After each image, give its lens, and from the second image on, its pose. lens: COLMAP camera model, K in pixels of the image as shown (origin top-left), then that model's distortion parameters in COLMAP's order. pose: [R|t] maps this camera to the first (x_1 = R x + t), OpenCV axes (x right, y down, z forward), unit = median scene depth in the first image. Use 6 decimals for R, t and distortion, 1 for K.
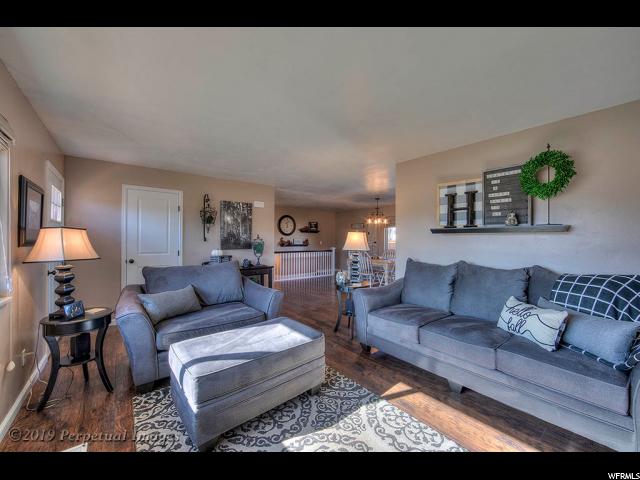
lens RADIAL K [[253.9, 0, 319.9], [0, 253.9, 239.8], [0, 0, 1]] dist [-0.003819, 0.000183]
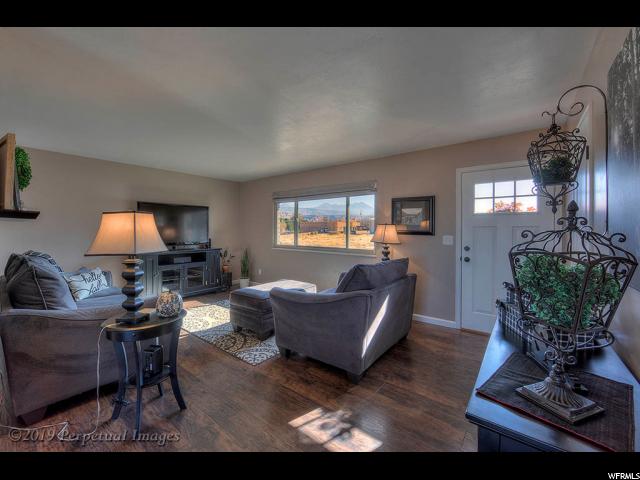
lens RADIAL K [[265.8, 0, 318.4], [0, 265.8, 233.6], [0, 0, 1]] dist [-0.011246, 0.000095]
pose [[-0.979067, -0.004713, -0.203484, -0.077788], [-0.006729, 0.999935, 0.009213, 0.002212], [0.203428, 0.010390, -0.979035, 1.173885]]
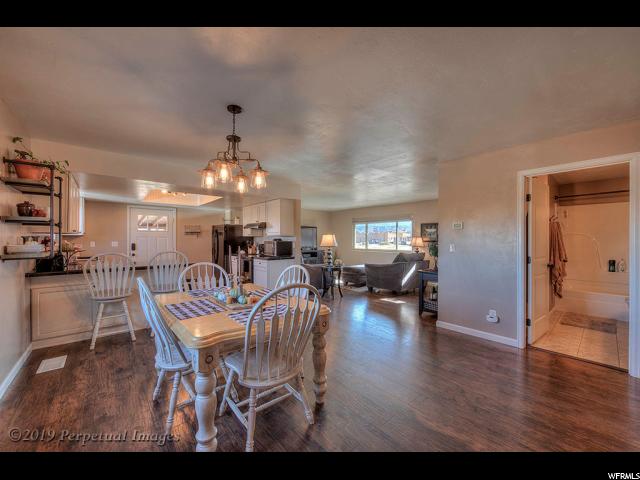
lens RADIAL K [[253.9, 0, 321.2], [0, 253.9, 239.2], [0, 0, 1]] dist [-0.003819, 0.000183]
pose [[-0.999717, -0.008487, -0.022213, -0.074254], [-0.008289, 0.999925, -0.008982, 0.002361], [0.022288, -0.008795, -0.999713, 1.184915]]
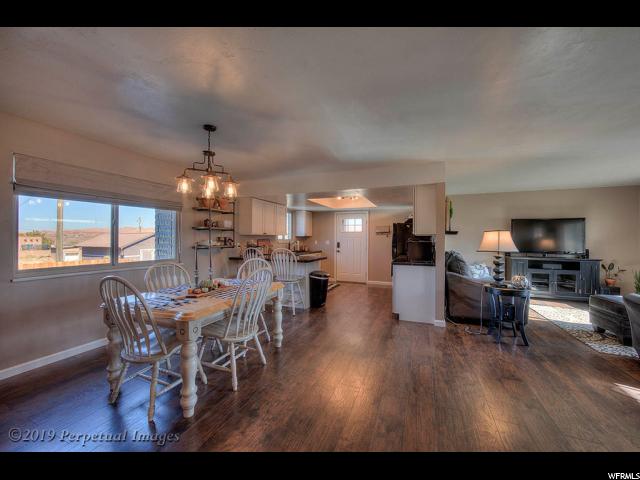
lens RADIAL K [[253.9, 0, 320.4], [0, 253.9, 238.8], [0, 0, 1]] dist [-0.003819, 0.000183]
pose [[-0.476979, -0.008670, 0.878872, -0.080585], [-0.013137, 0.999910, 0.002735, 0.002249], [-0.878816, -0.010241, -0.477050, 1.178789]]
